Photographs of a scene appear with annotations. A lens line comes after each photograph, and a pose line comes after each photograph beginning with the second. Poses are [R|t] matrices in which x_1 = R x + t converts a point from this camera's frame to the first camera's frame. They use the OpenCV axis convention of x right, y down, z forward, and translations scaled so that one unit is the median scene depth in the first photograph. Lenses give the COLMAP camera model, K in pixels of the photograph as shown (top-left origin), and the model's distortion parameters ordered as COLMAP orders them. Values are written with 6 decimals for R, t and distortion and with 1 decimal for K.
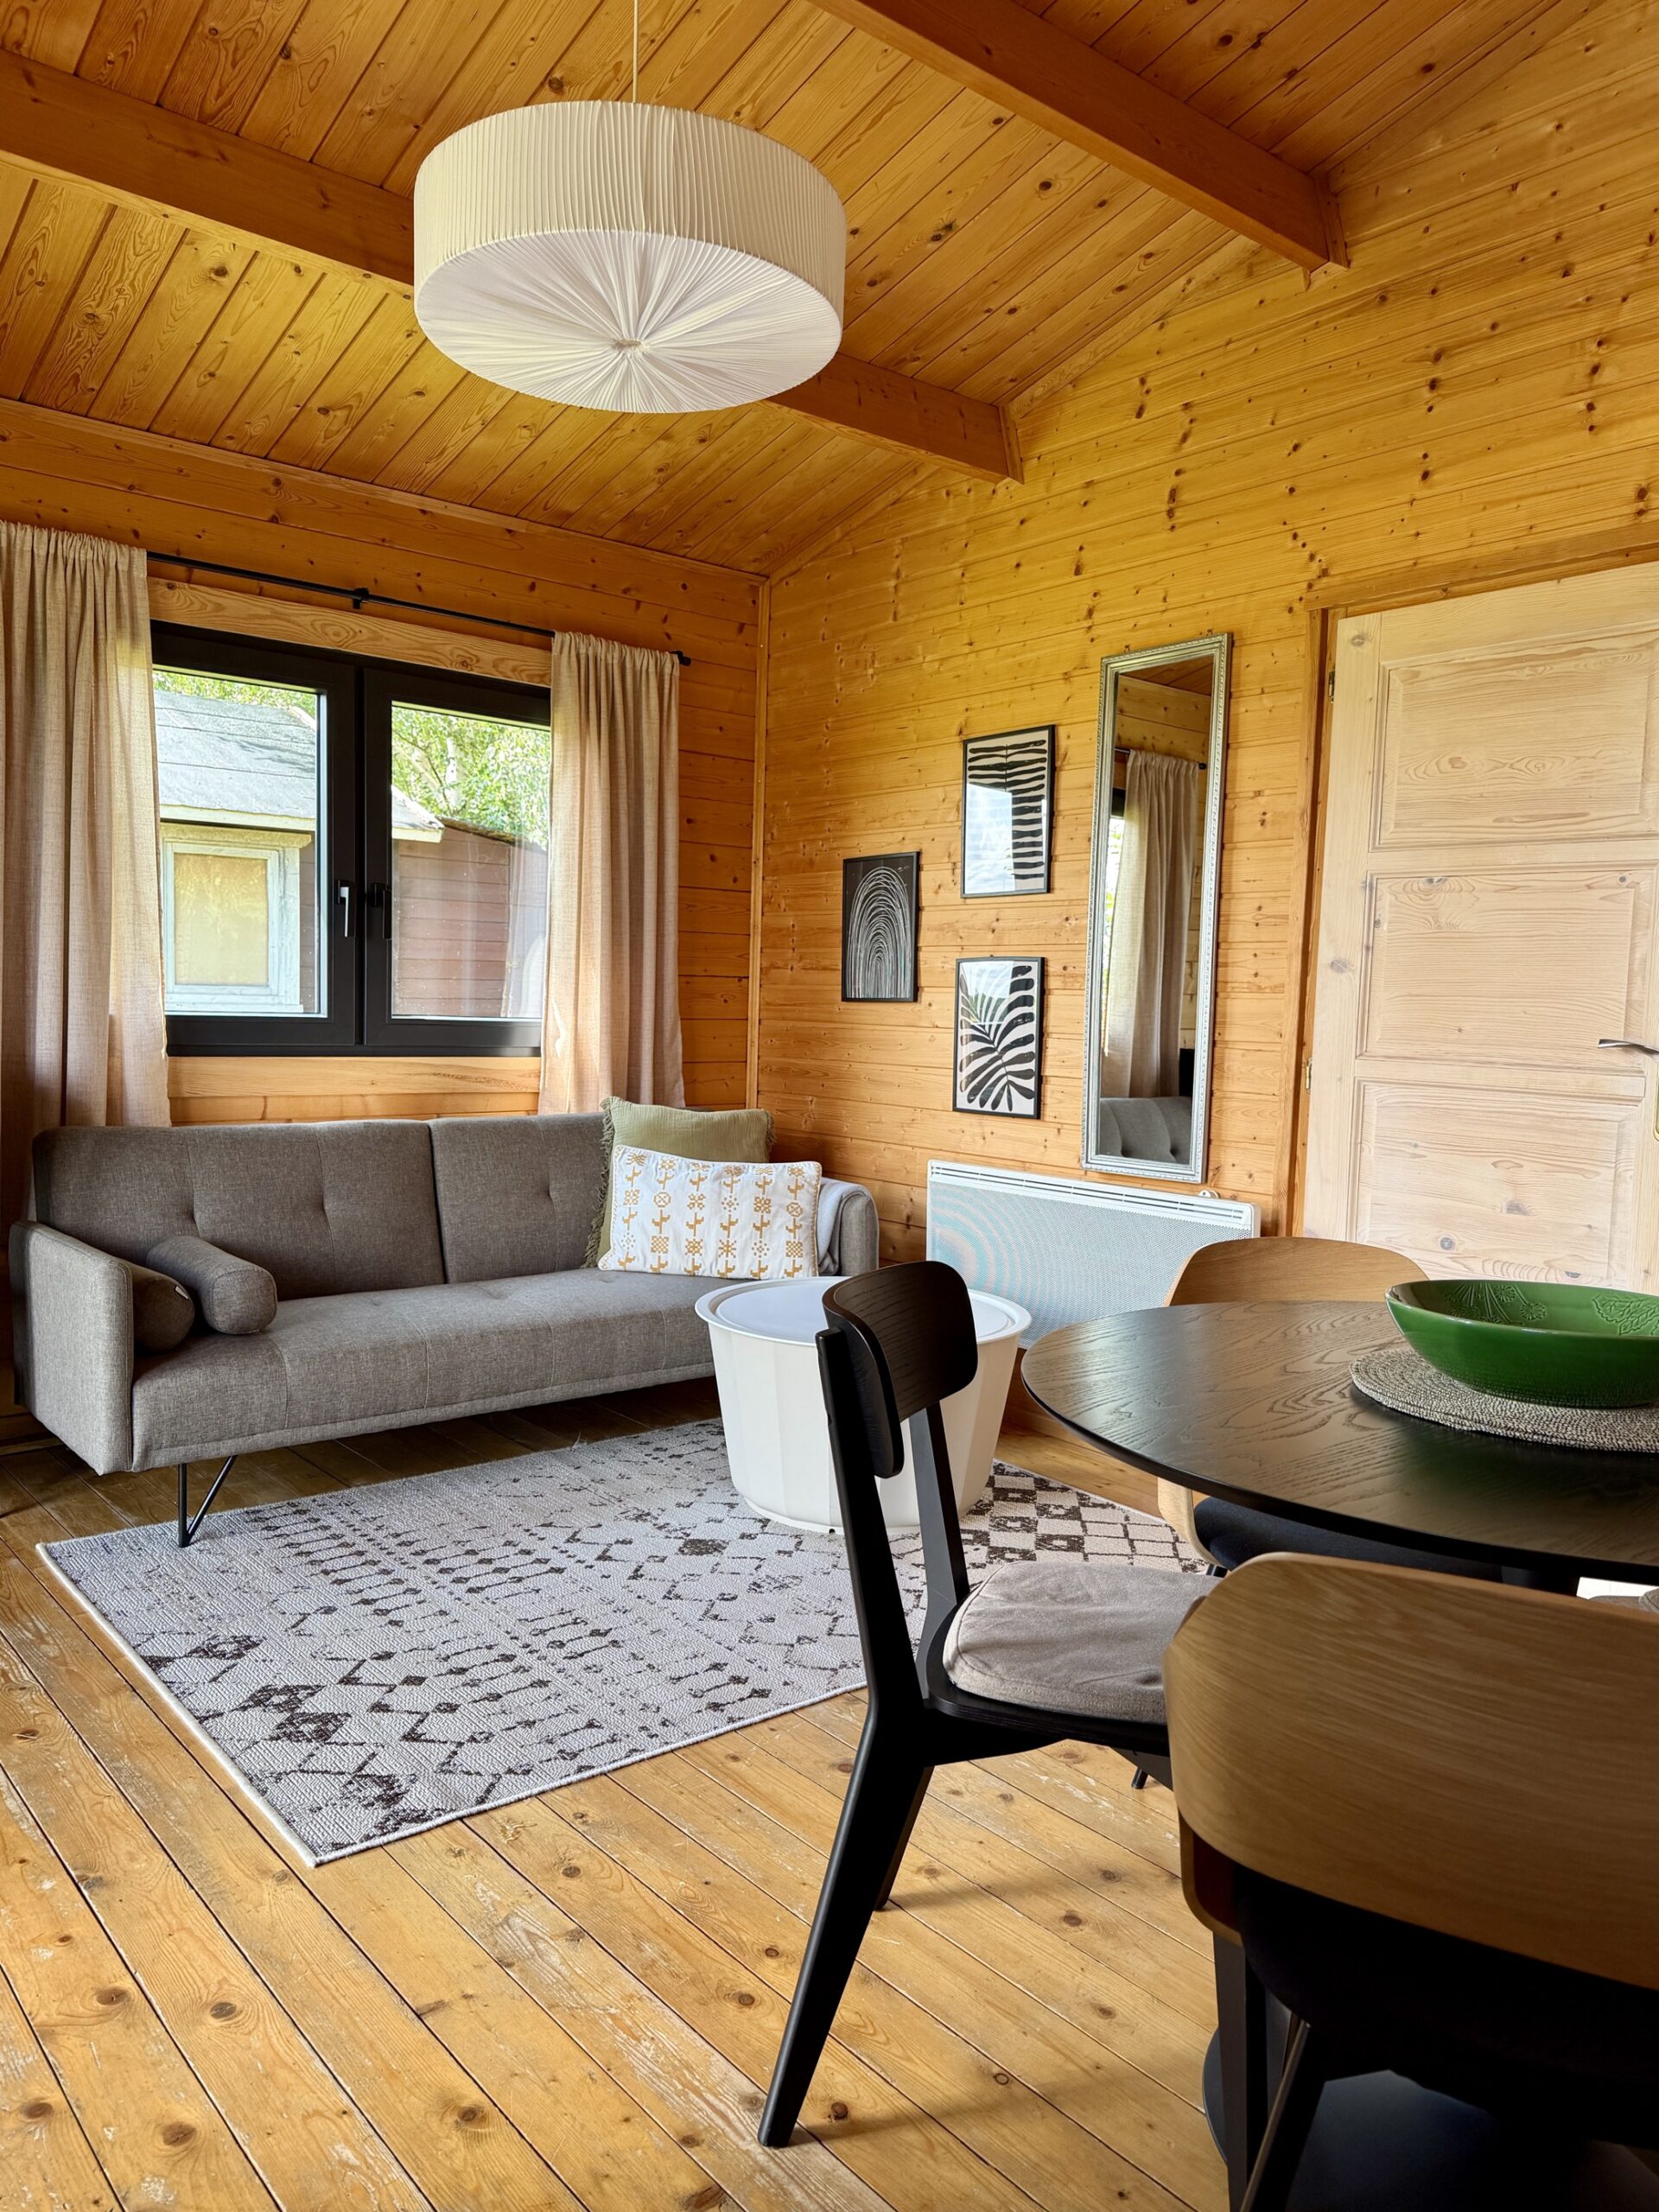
lens RADIAL K [[1587.6, 0, 826.8], [0, 1587.6, 1117.1], [0, 0, 1]] dist [0.174402, -0.386284]
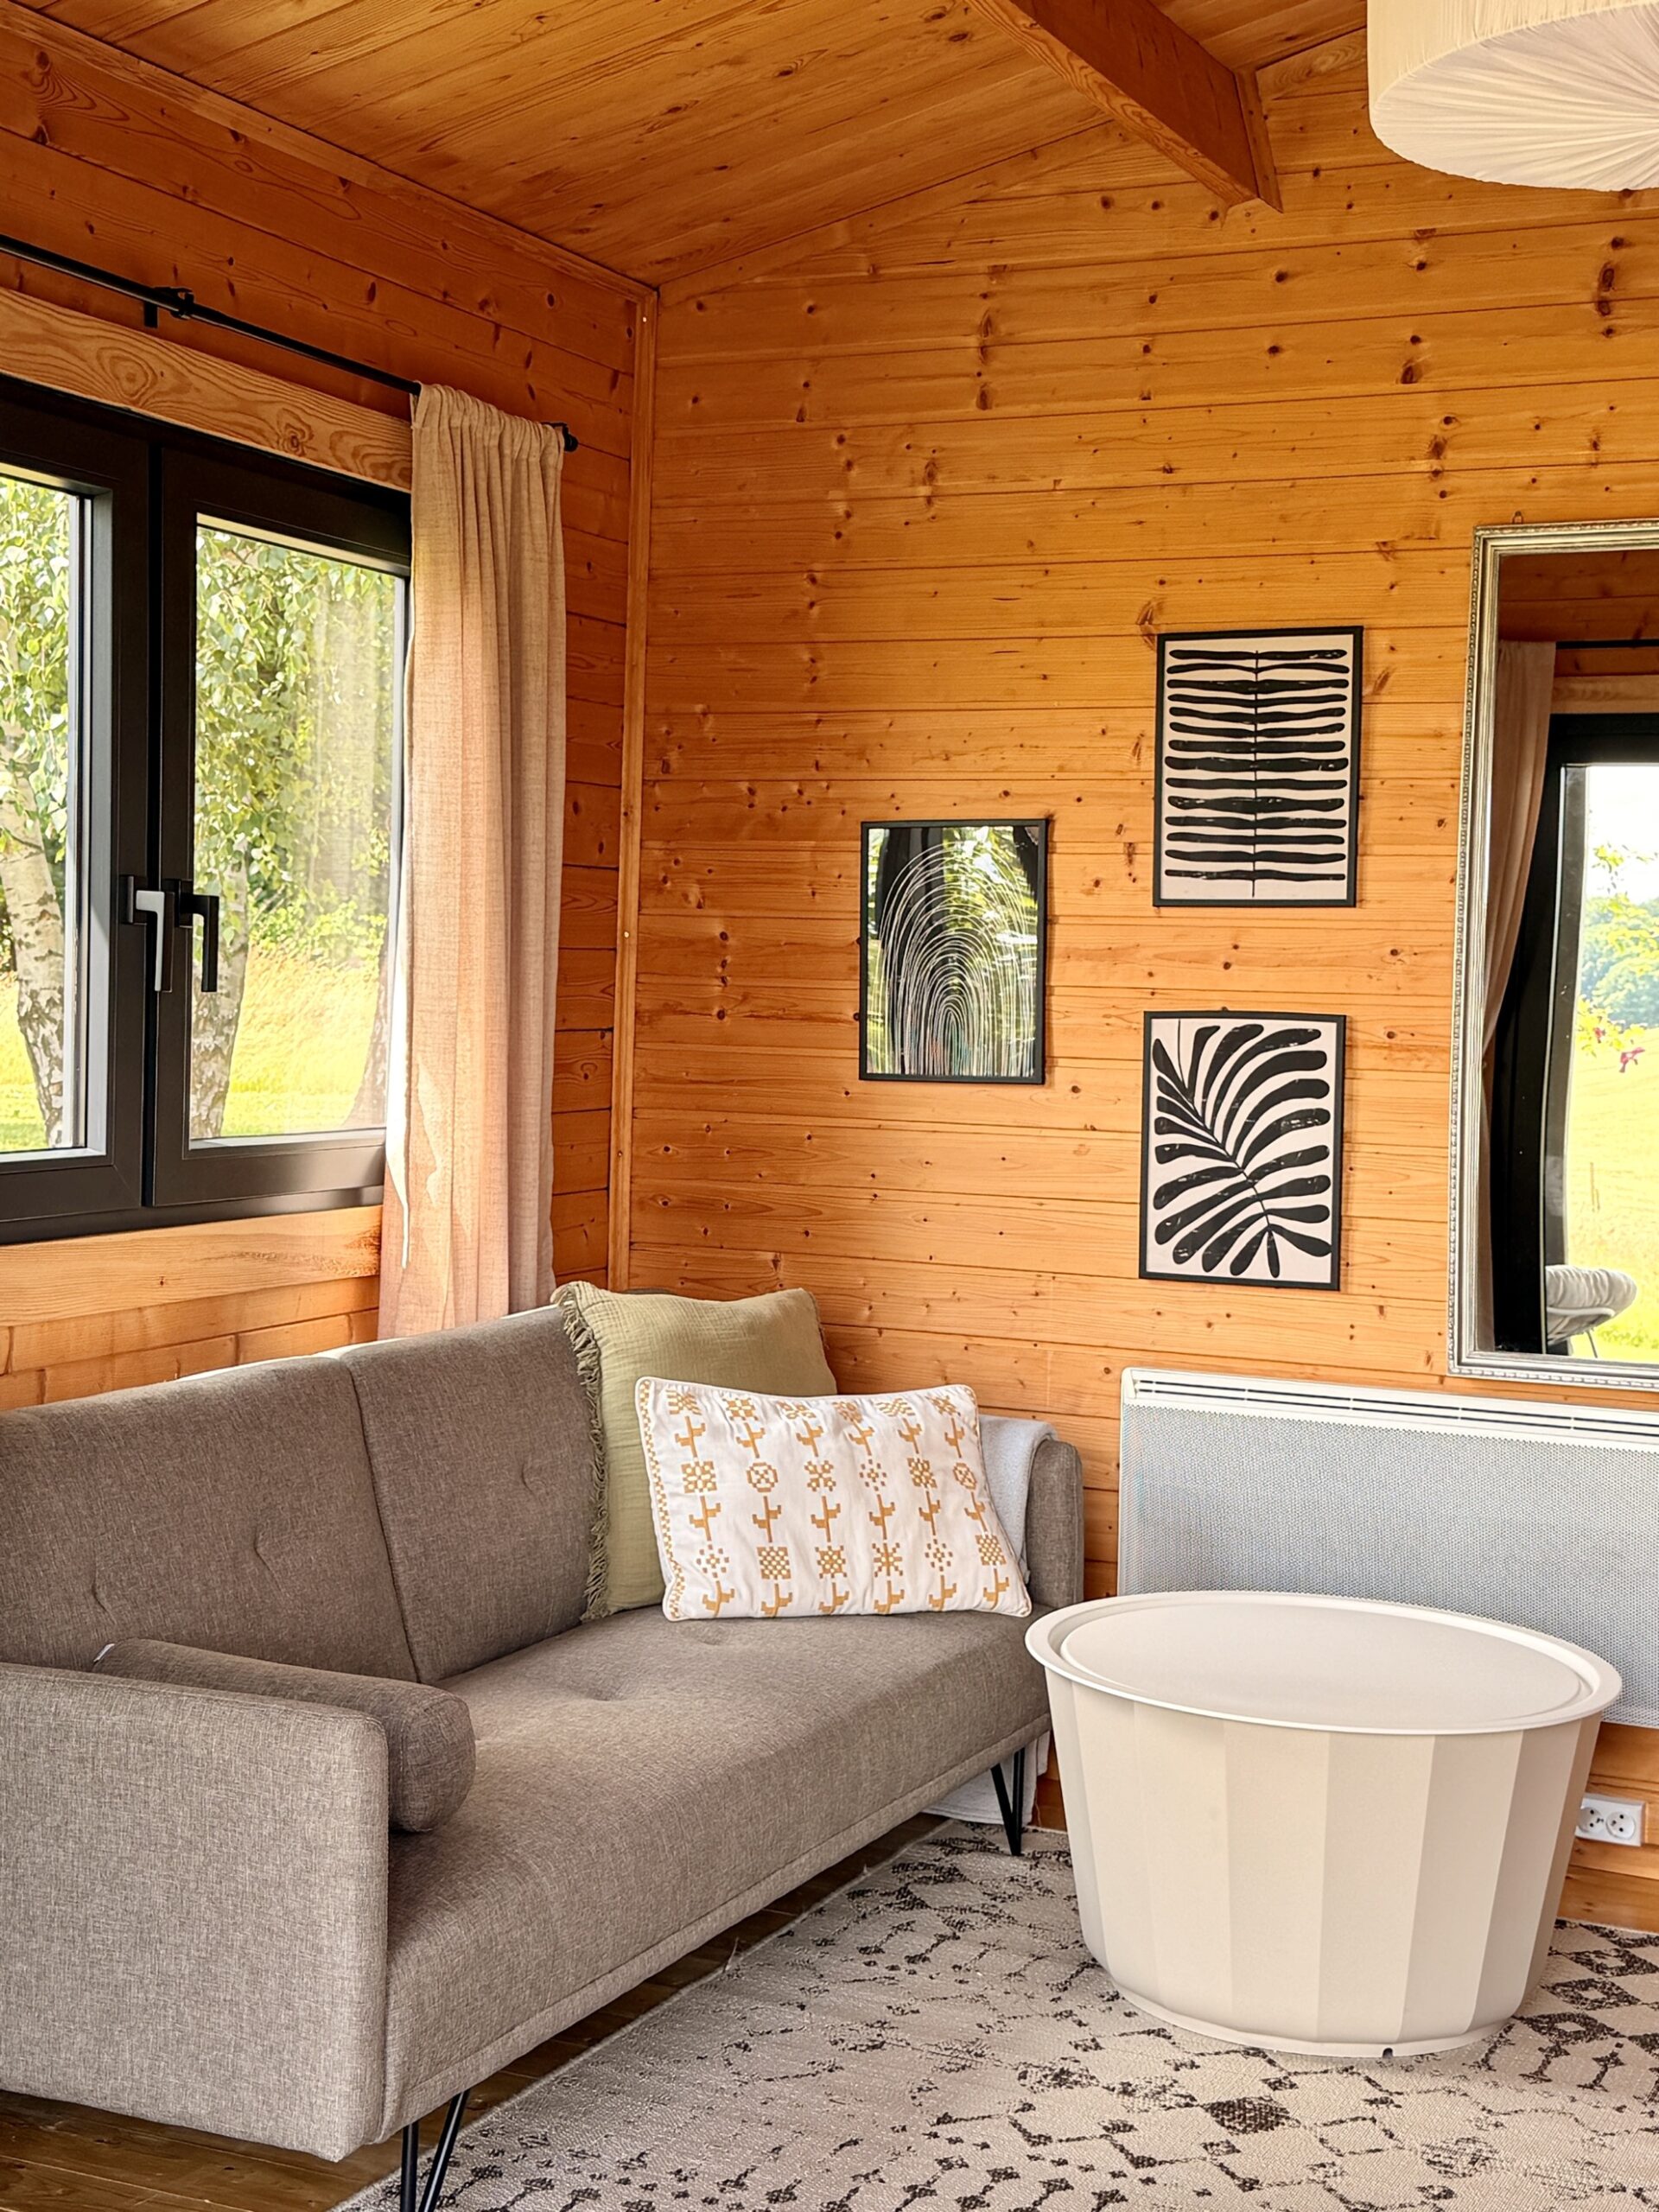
lens RADIAL K [[3094.7, 0, 829.5], [0, 3094.7, 1106.0], [0, 0, 1]] dist [0.148649, -0.171498]
pose [[0.898363, -0.024159, 0.438588, -0.531989], [0.032010, 0.999432, -0.010514, -0.060199], [-0.438085, 0.023485, 0.898627, 0.054965]]
